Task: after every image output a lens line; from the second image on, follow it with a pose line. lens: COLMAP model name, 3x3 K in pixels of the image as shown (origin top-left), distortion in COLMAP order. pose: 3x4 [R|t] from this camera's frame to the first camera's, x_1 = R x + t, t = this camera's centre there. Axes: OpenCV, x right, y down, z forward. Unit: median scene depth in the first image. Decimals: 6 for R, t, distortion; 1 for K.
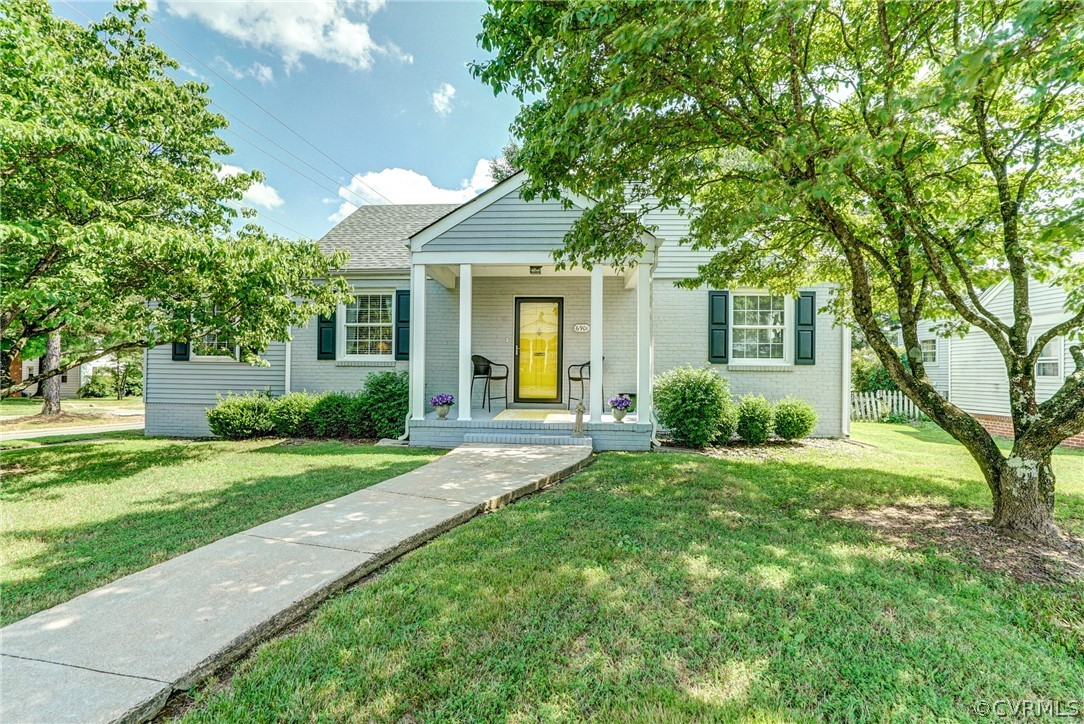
lens RADIAL K [[500.9, 0, 541.6], [0, 500.9, 362.5], [0, 0, 1]] dist [-0.002204, 0.000048]
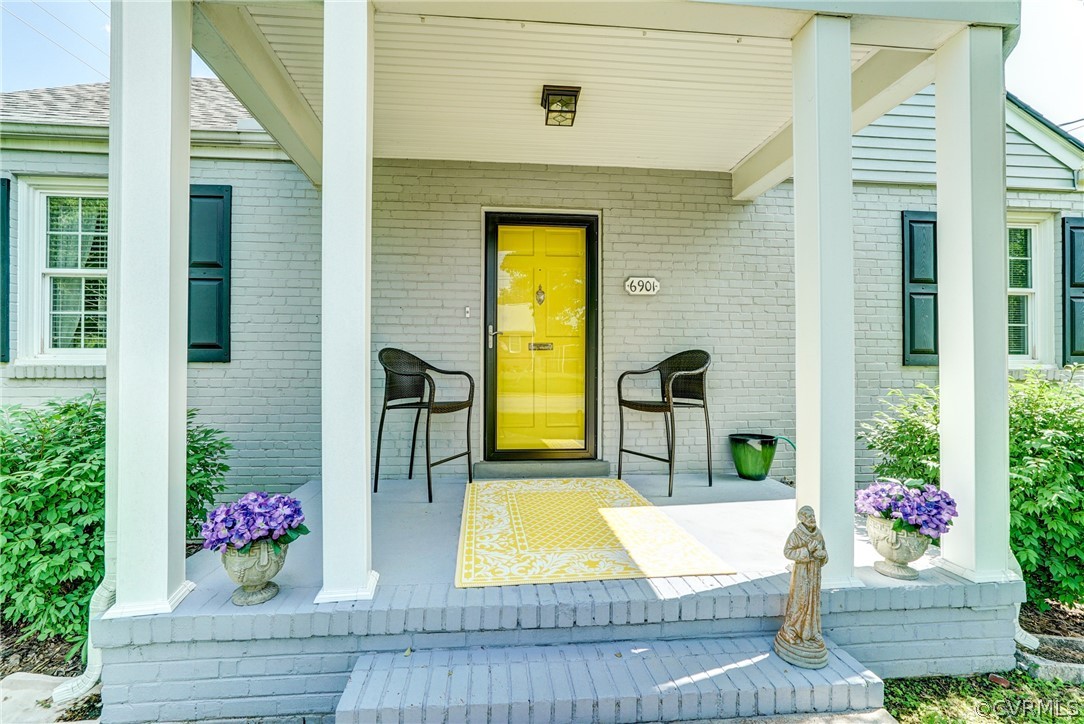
lens RADIAL K [[500.9, 0, 543.6], [0, 500.9, 357.7], [0, 0, 1]] dist [-0.002204, 0.000048]
pose [[0.986383, -0.004007, 0.164416, -0.076827], [0.004853, 0.999977, -0.004743, -0.004815], [-0.164394, 0.005477, 0.986380, 0.590349]]
